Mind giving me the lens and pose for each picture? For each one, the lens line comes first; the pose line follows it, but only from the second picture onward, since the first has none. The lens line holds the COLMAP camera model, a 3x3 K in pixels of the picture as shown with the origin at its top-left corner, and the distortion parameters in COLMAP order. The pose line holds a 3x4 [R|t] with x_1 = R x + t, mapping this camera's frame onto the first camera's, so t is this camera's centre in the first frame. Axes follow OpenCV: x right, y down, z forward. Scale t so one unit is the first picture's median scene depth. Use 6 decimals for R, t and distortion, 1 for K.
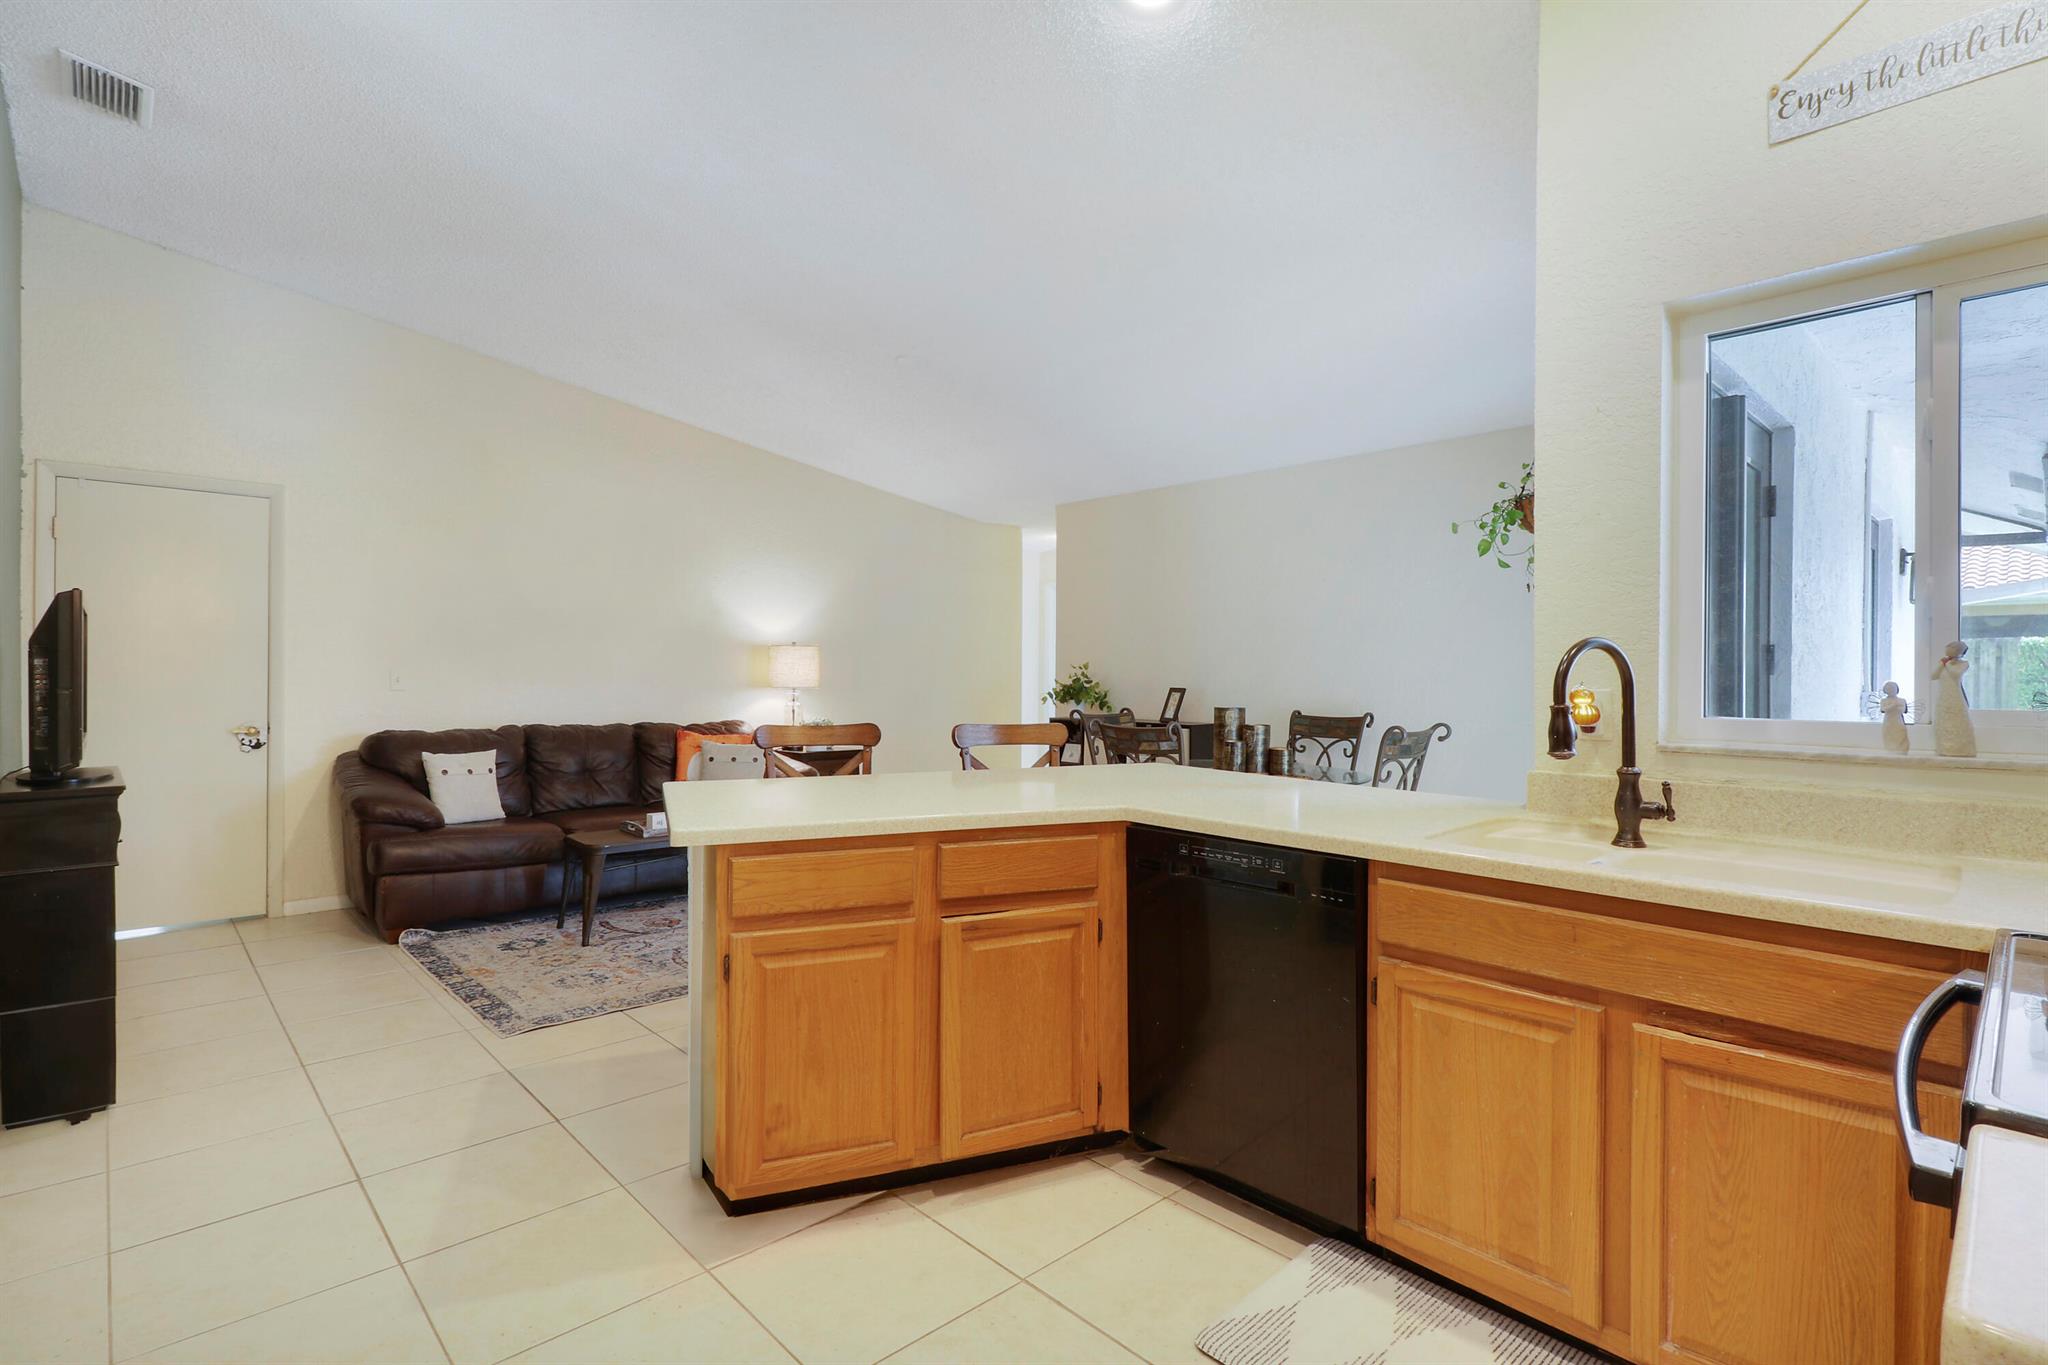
lens RADIAL K [[966.6, 0, 1014.2], [0, 966.6, 672.9], [0, 0, 1]] dist [-0.015299, -0.005641]
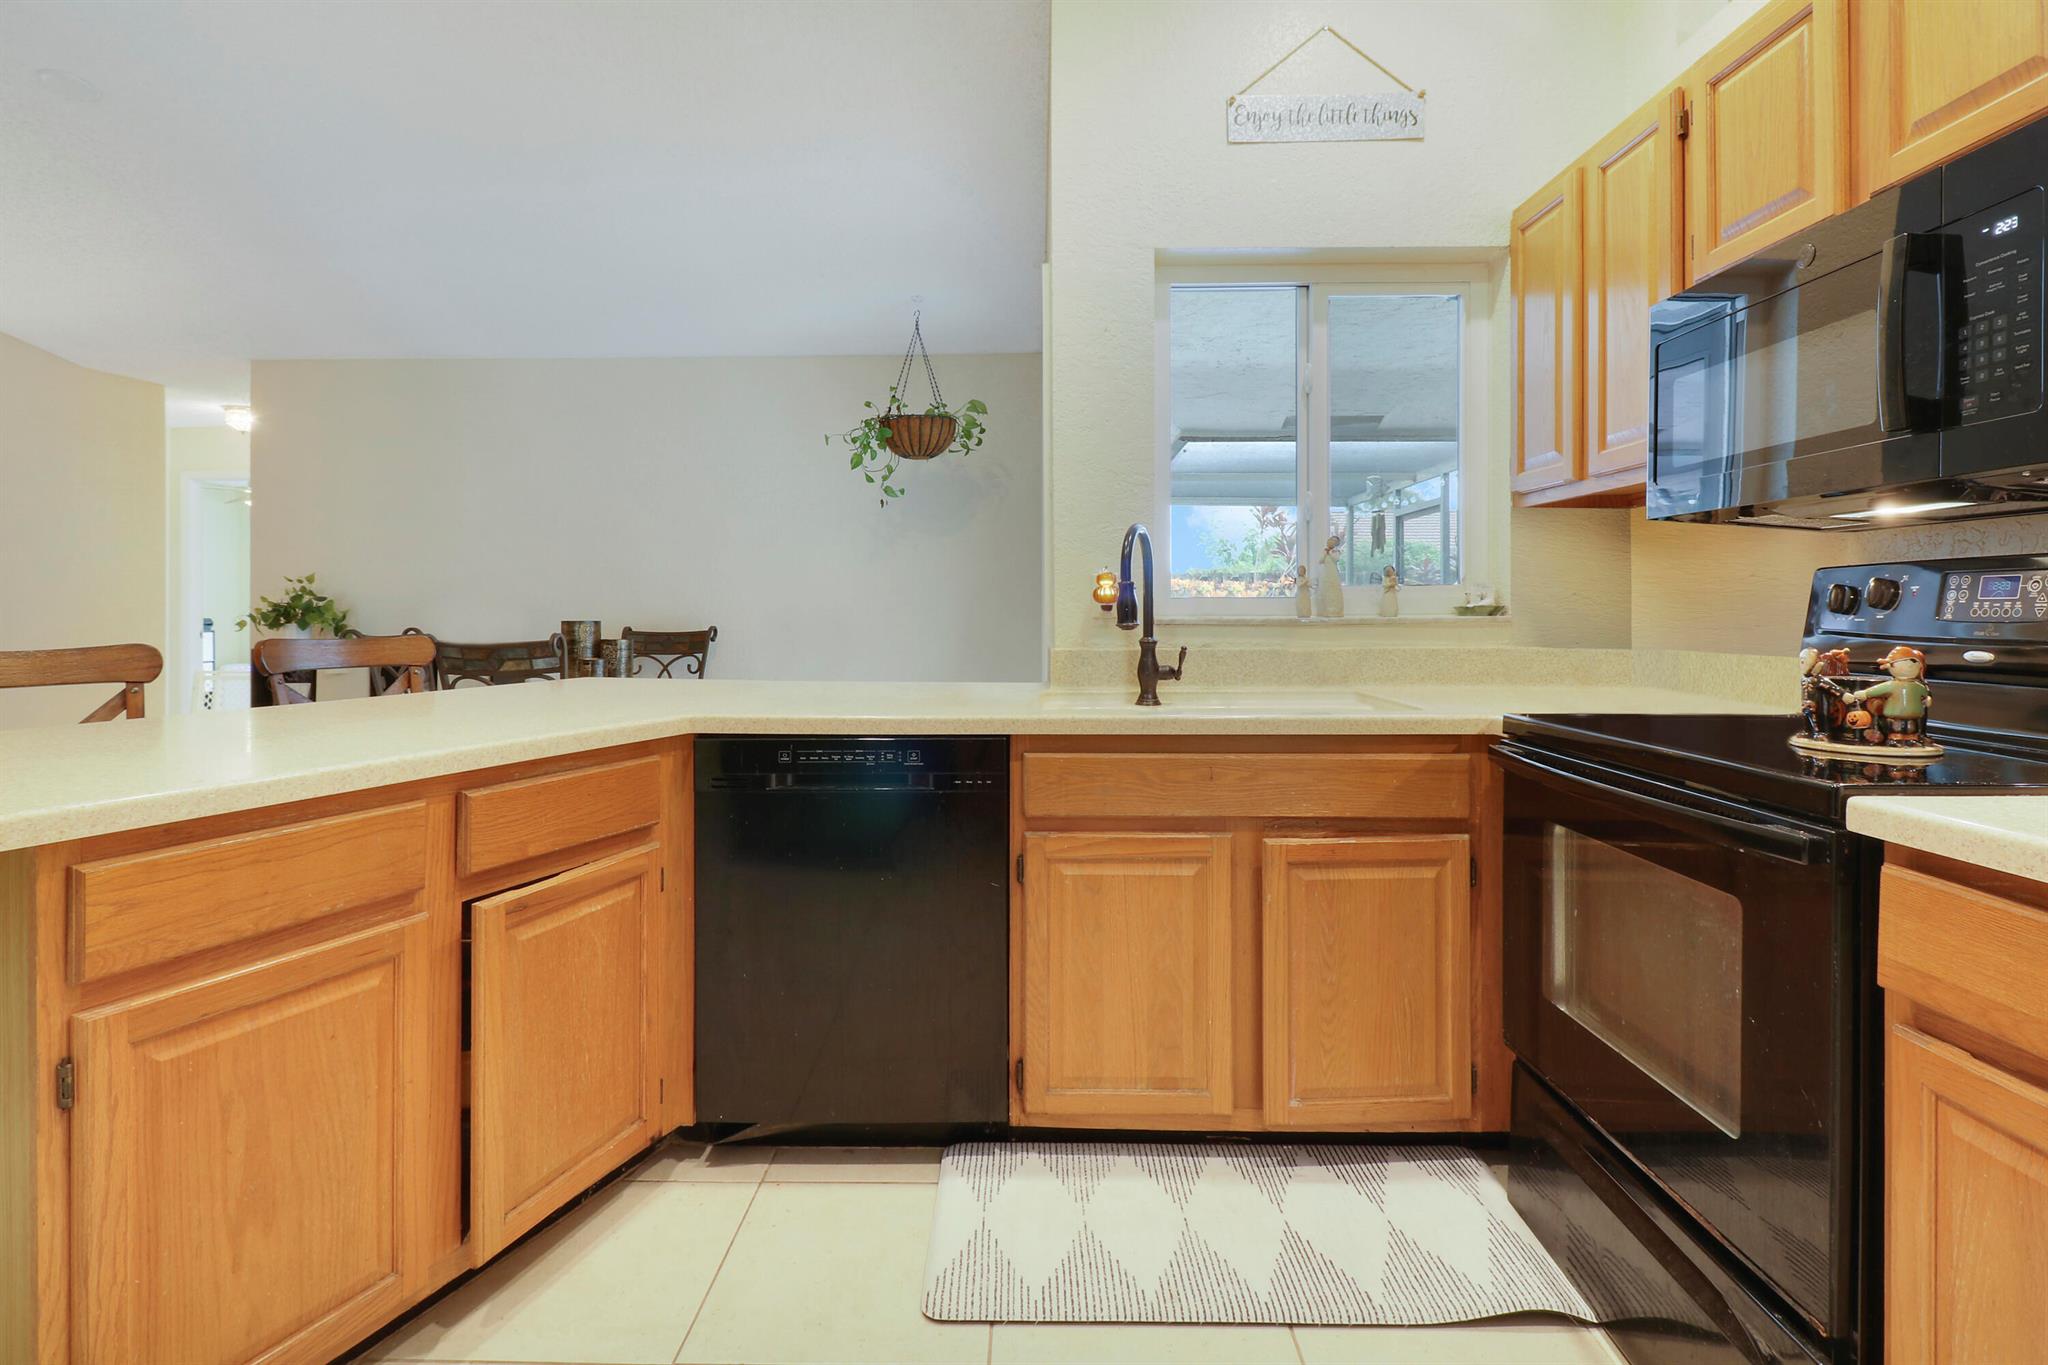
lens RADIAL K [[966.6, 0, 1046.8], [0, 966.6, 602.1], [0, 0, 1]] dist [-0.015299, -0.005641]
pose [[0.686976, -0.004247, 0.726668, -0.290933], [0.005450, 0.999985, 0.000692, 0.052527], [-0.726660, 0.003485, 0.686989, 0.275560]]
